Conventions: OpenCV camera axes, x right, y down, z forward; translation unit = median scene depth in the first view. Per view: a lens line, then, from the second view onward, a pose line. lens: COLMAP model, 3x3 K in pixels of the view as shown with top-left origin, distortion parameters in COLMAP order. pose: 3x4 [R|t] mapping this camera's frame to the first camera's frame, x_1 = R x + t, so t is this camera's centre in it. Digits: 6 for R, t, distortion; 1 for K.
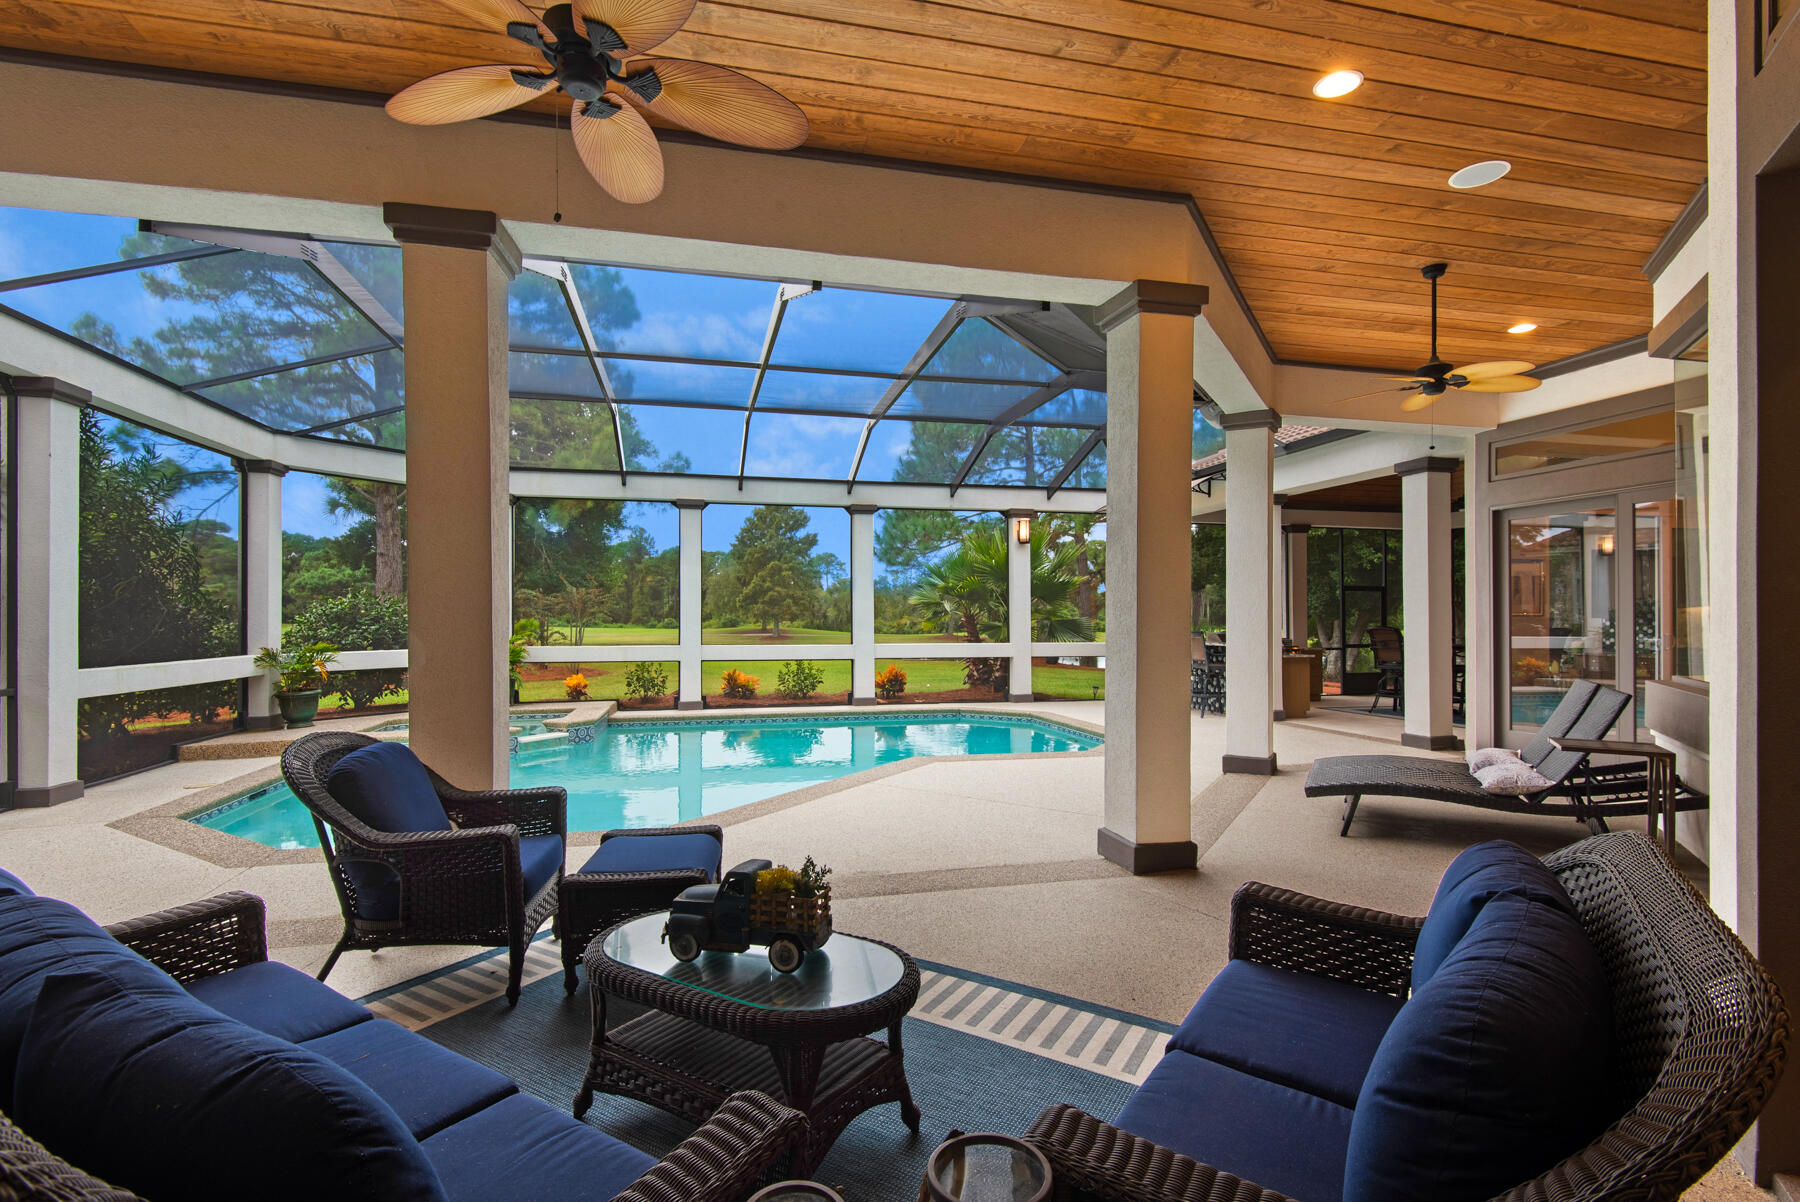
lens RADIAL K [[806.4, 0, 893.0], [0, 806.4, 613.5], [0, 0, 1]] dist [0.004251, 0.000039]
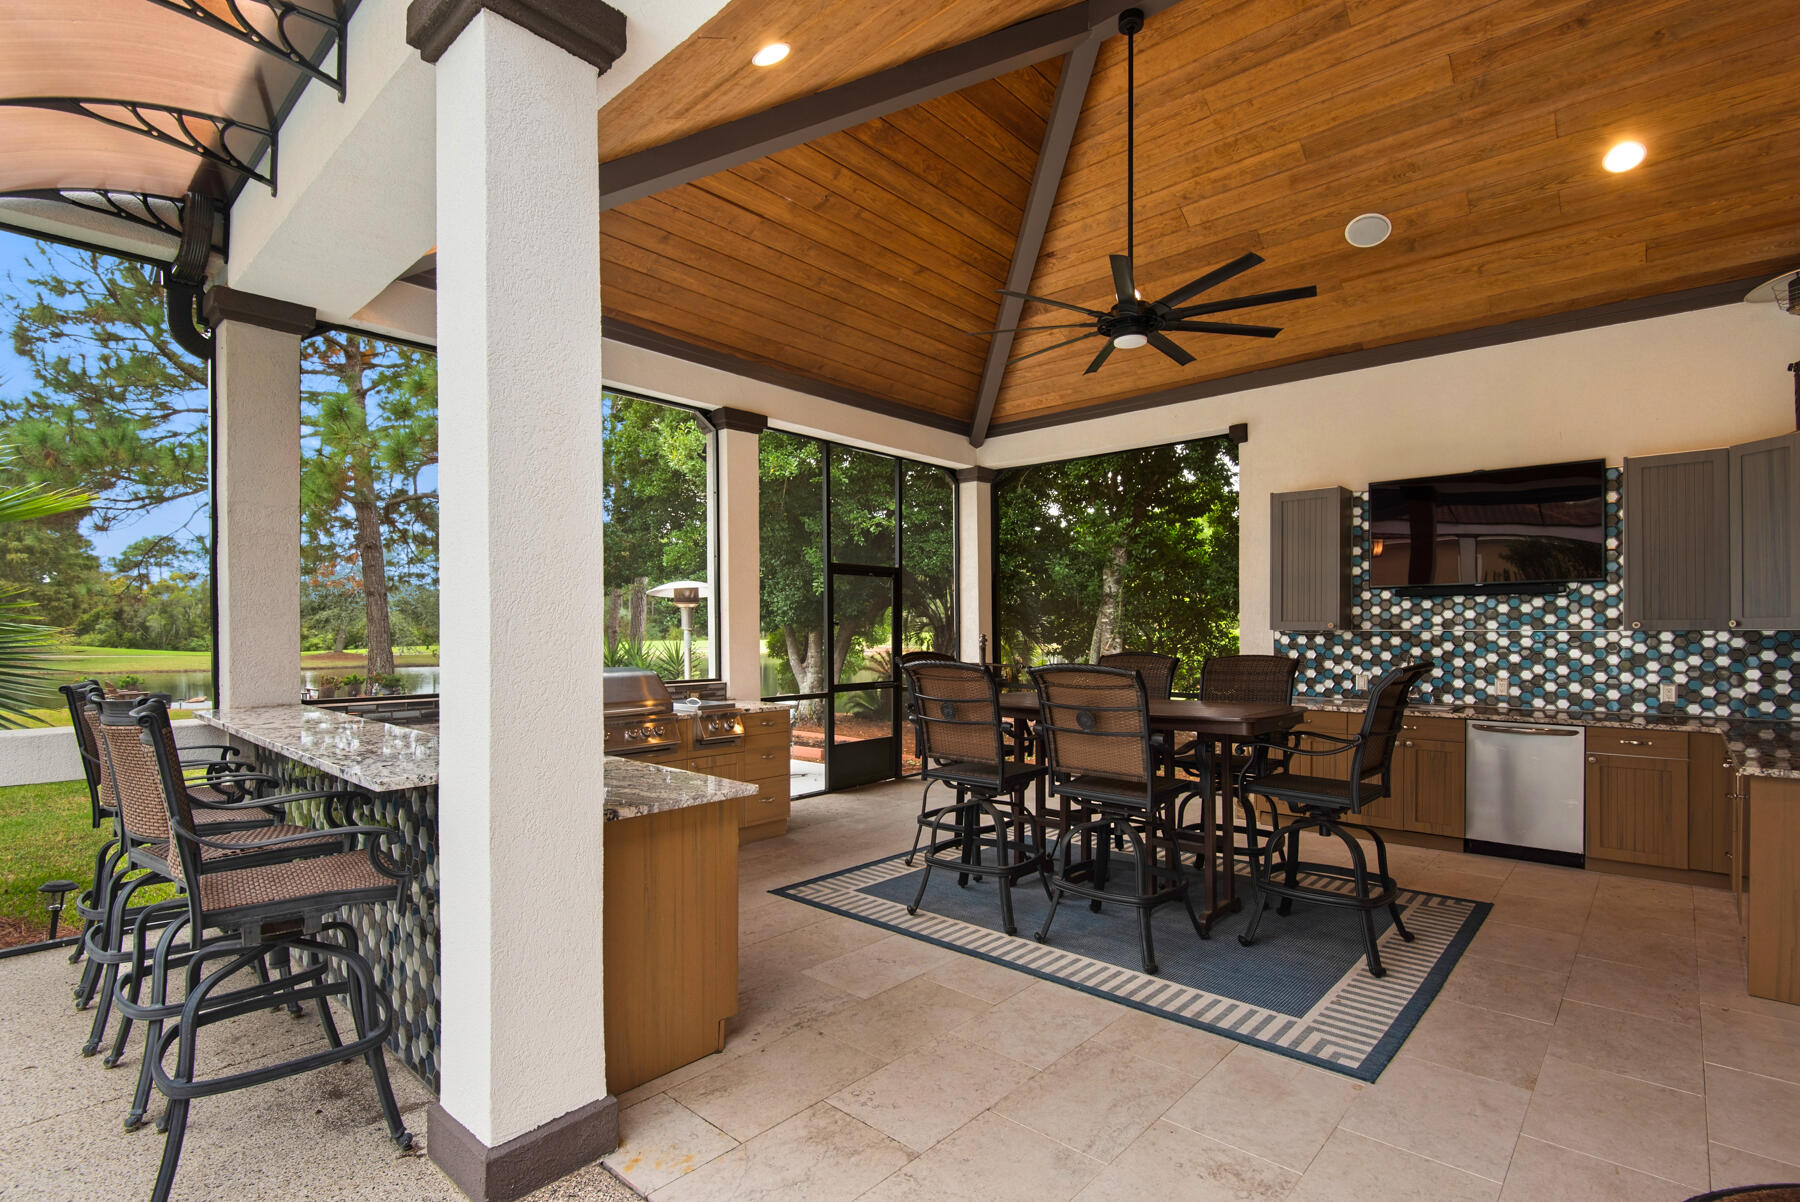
lens RADIAL K [[837.2, 0, 889.5], [0, 837.2, 605.0], [0, 0, 1]] dist [-0.003126, -0.000928]
pose [[0.825084, 0.007609, 0.564959, 0.357168], [0.003310, 0.999827, -0.018300, -0.000358], [-0.565001, 0.016969, 0.824916, 0.664905]]
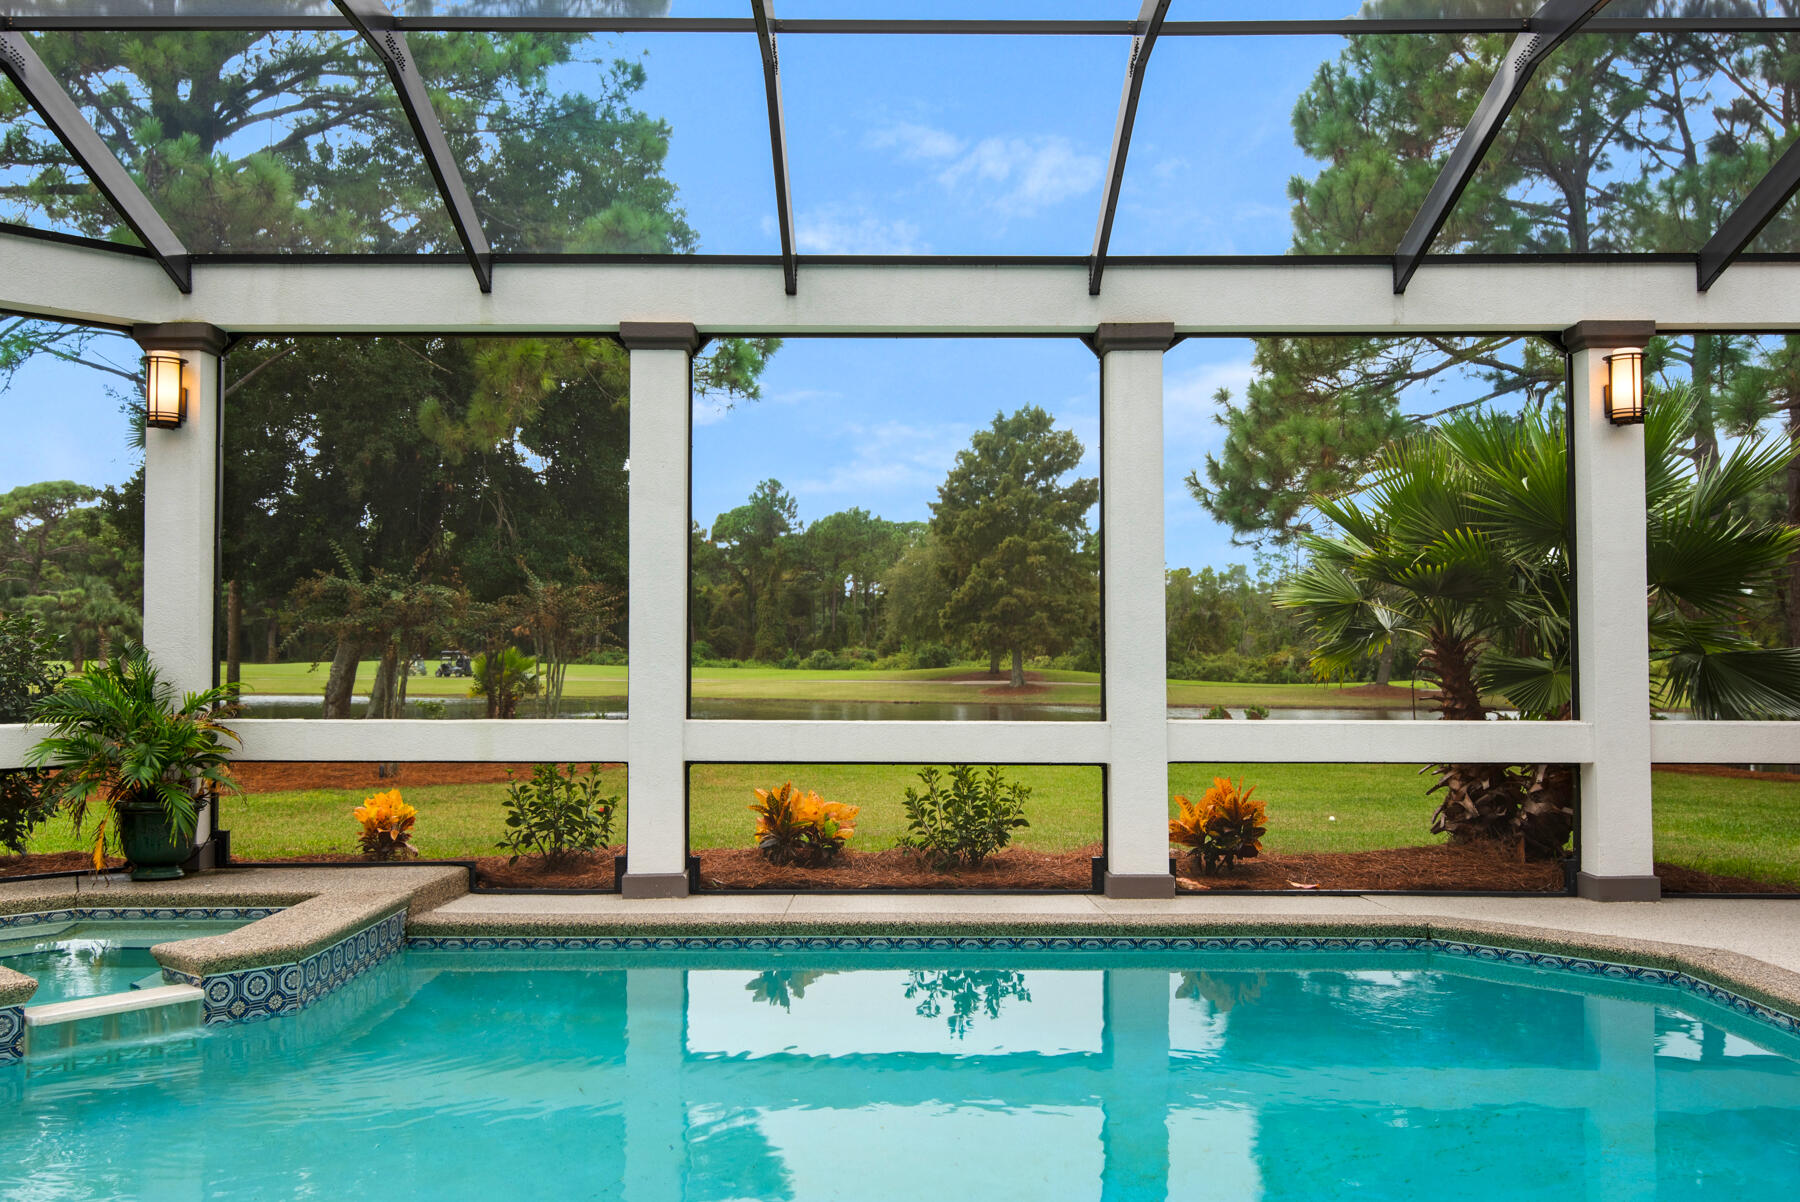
lens RADIAL K [[1555.1, 0, 893.0], [0, 1555.1, 607.0], [0, 0, 1]] dist [0.012731, -0.000019]
pose [[0.973091, -0.005381, -0.230357, 0.014750], [0.000321, 0.999758, -0.021998, 0.003070], [0.230420, 0.021332, 0.972858, 0.283276]]
